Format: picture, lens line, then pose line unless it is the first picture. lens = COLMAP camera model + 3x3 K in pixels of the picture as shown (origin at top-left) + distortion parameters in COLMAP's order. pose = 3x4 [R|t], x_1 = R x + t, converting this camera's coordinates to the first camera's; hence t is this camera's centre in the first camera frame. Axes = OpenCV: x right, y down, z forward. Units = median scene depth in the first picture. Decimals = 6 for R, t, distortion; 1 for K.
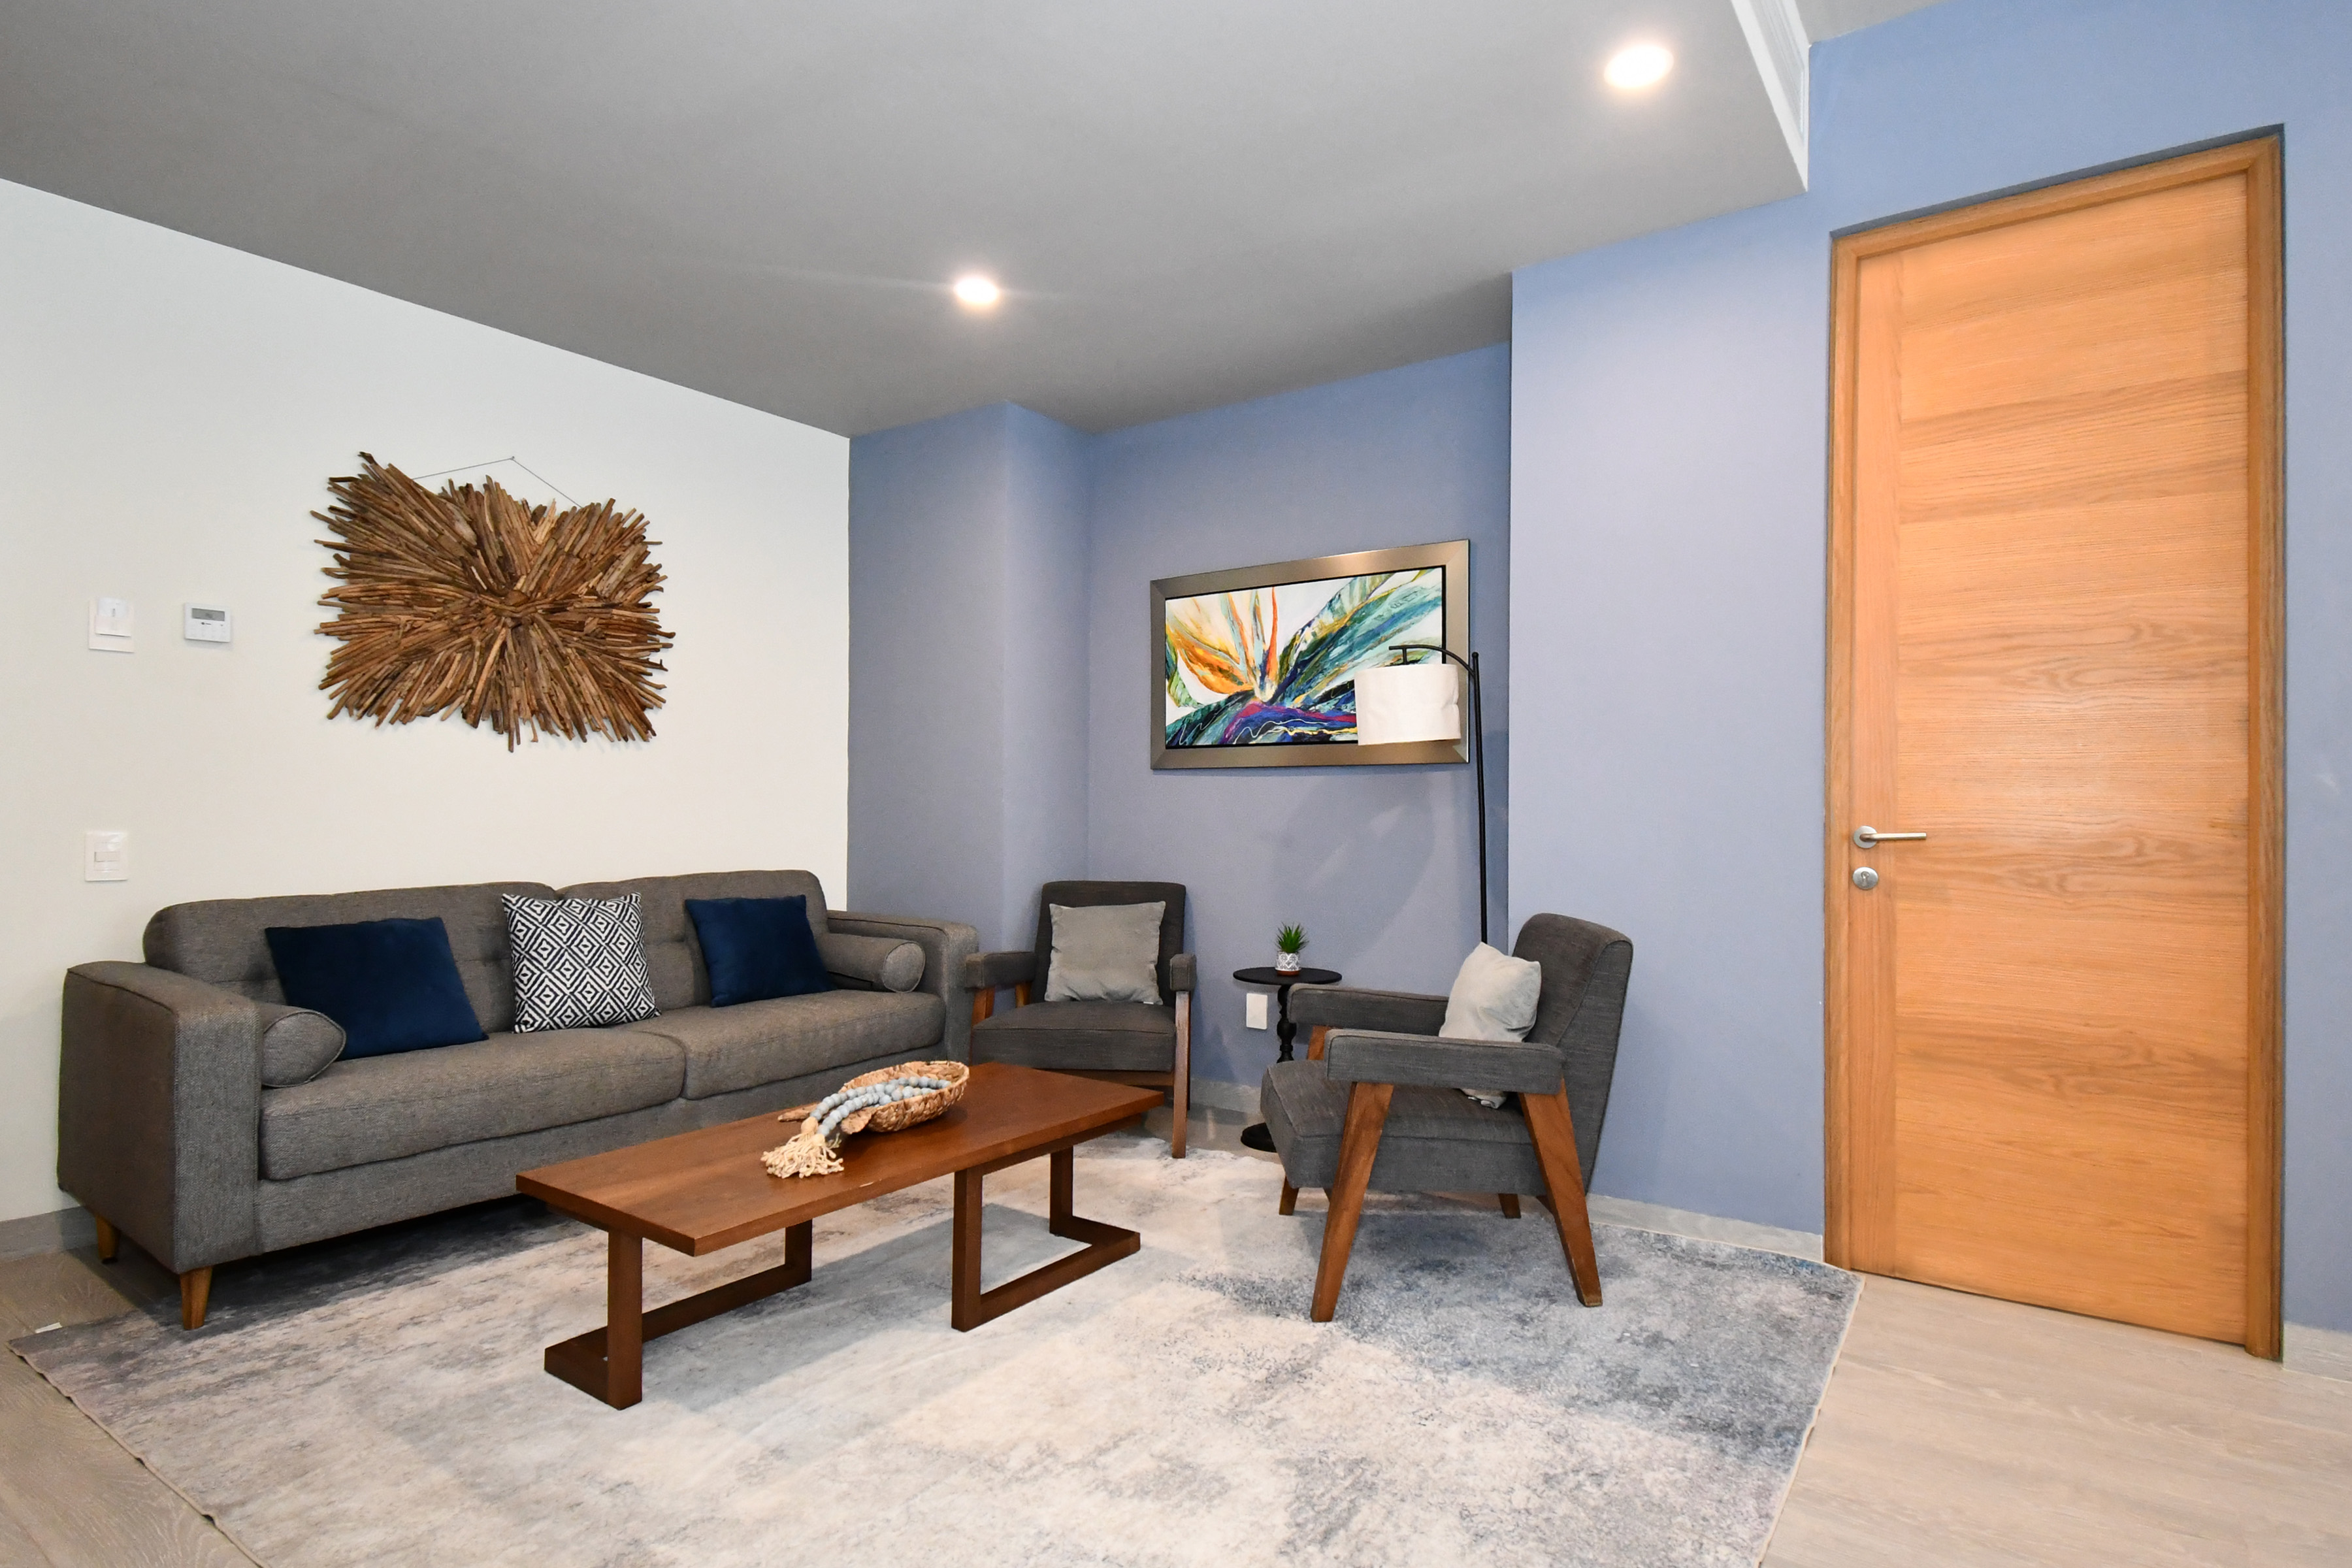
lens RADIAL K [[1178.9, 0, 1243.7], [0, 1178.9, 794.3], [0, 0, 1]] dist [0.037236, -0.023505]
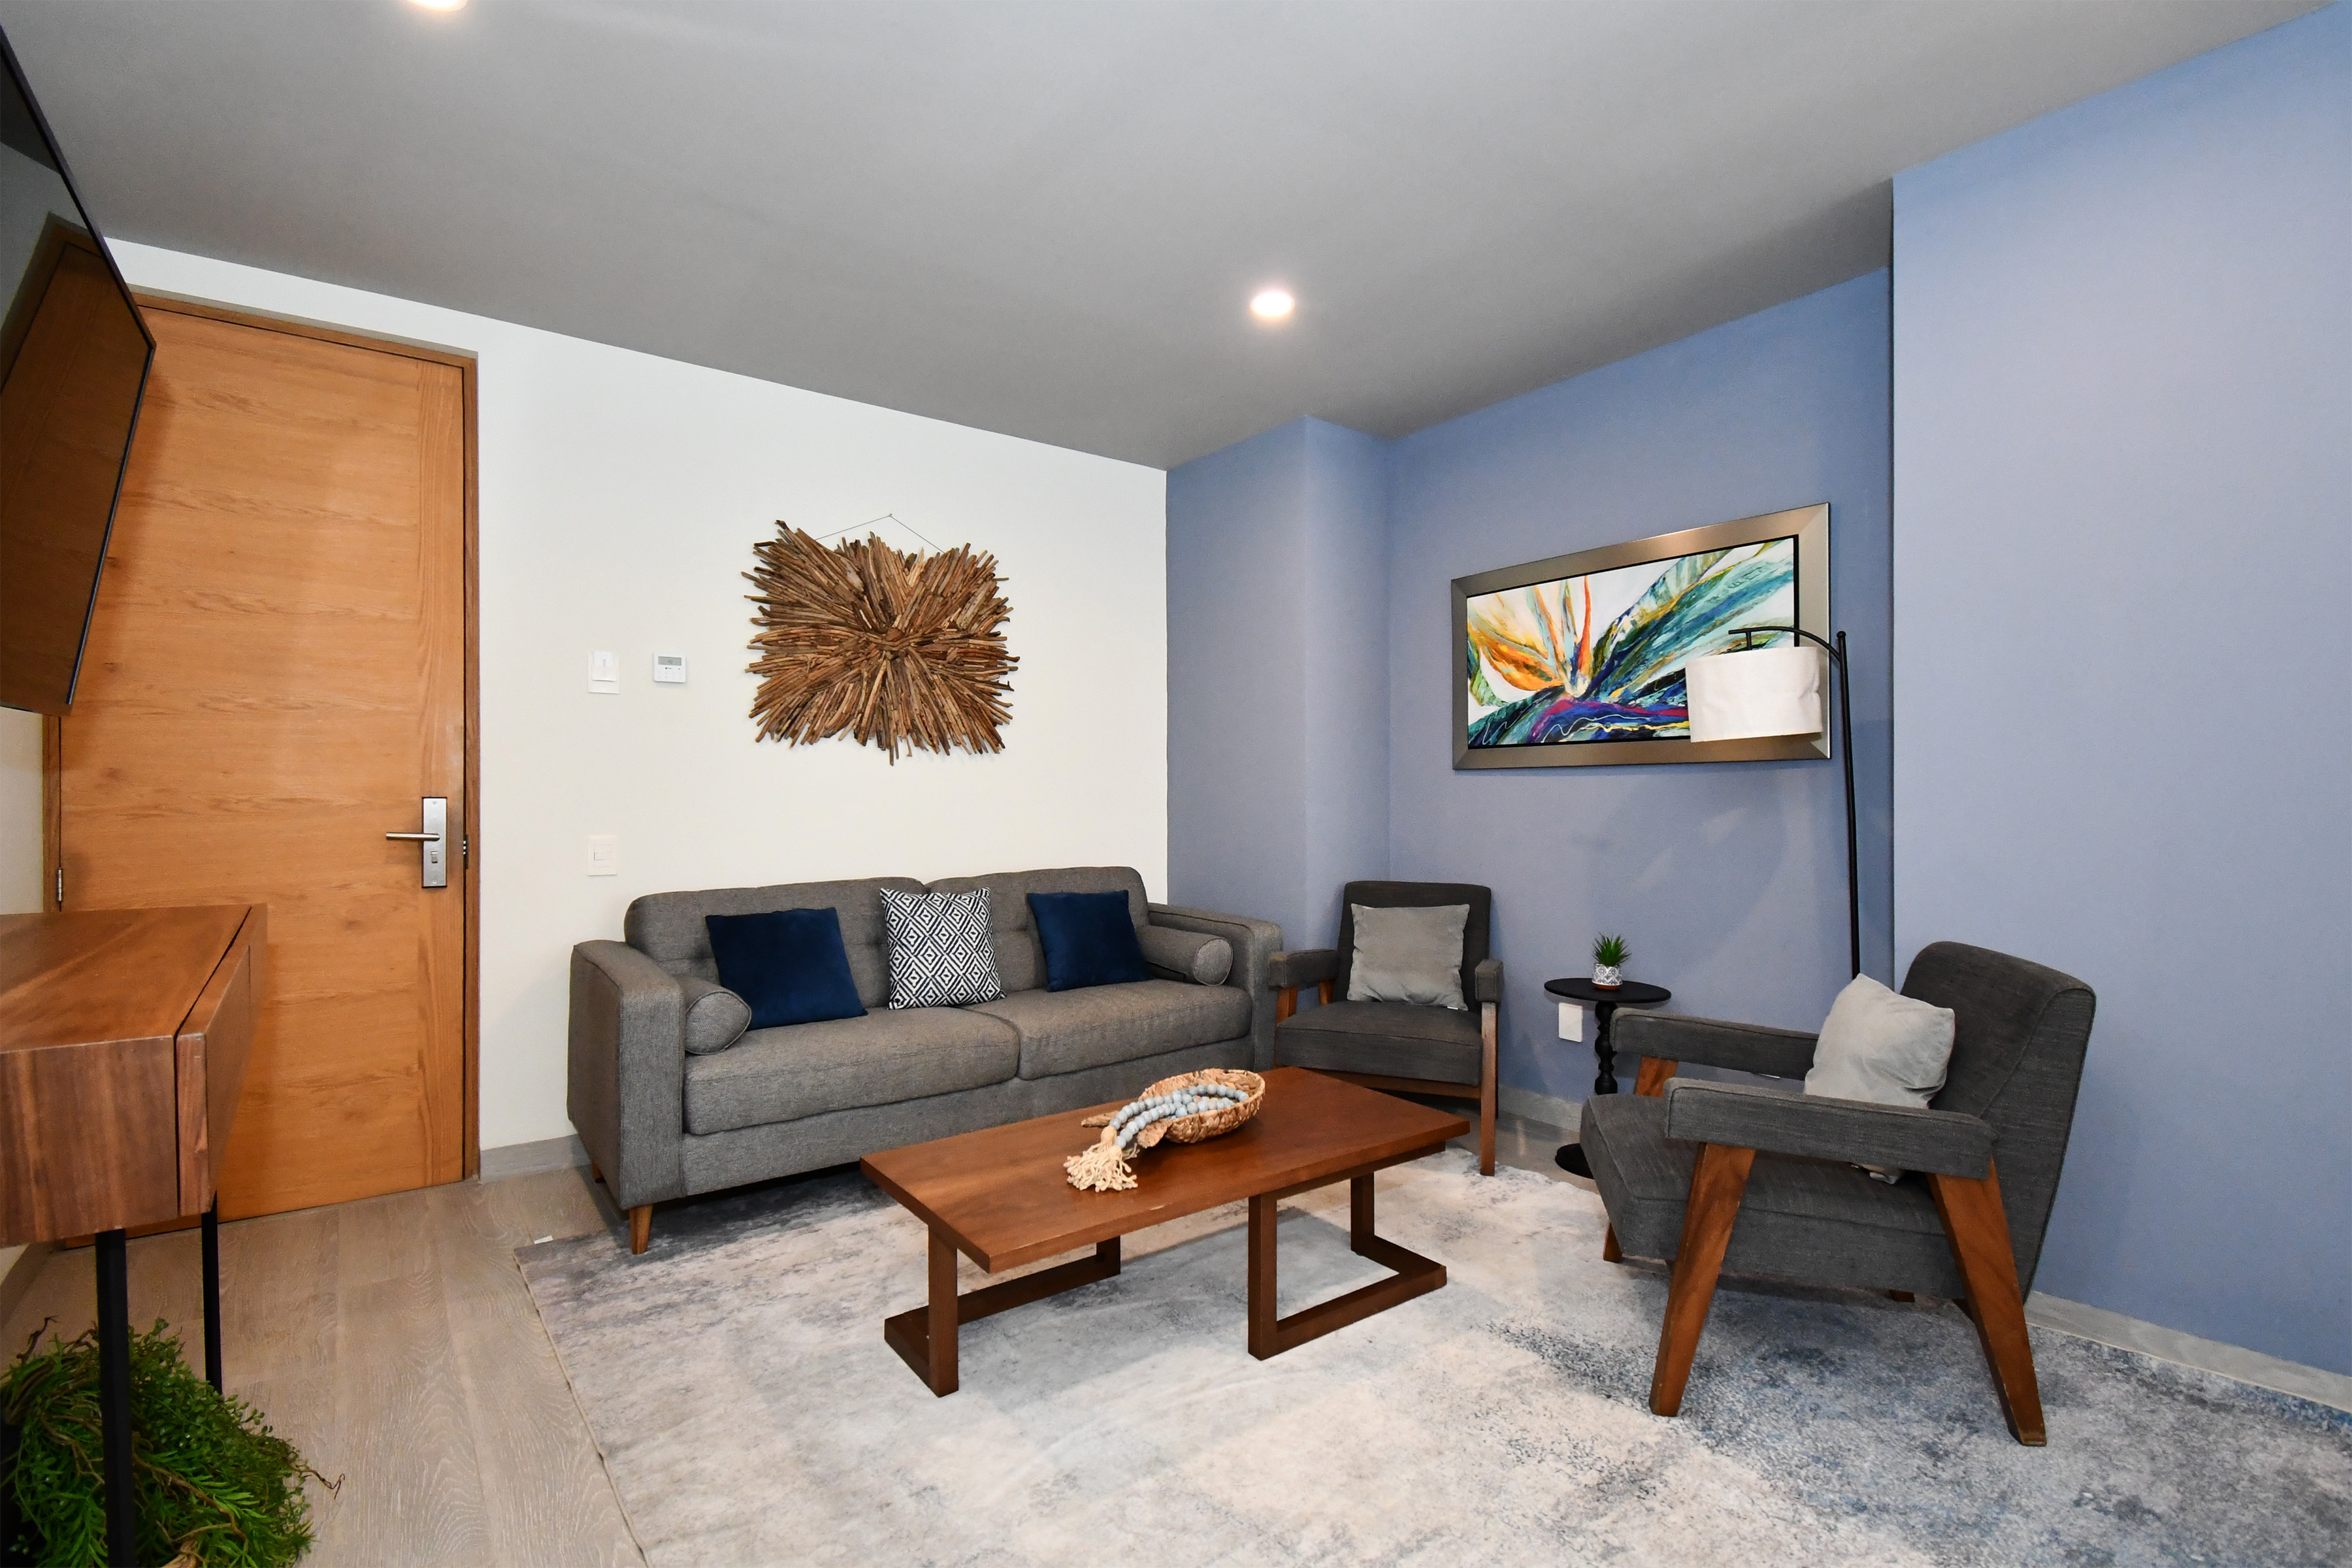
lens RADIAL K [[1035.2, 0, 1176.0], [0, 1035.2, 784.0], [0, 0, 1]] dist [0.029384, -0.023509]
pose [[0.942291, -0.009004, -0.334675, -0.009895], [0.009340, 0.999956, -0.000606, -0.017322], [0.334666, -0.002555, 0.942333, 0.160269]]
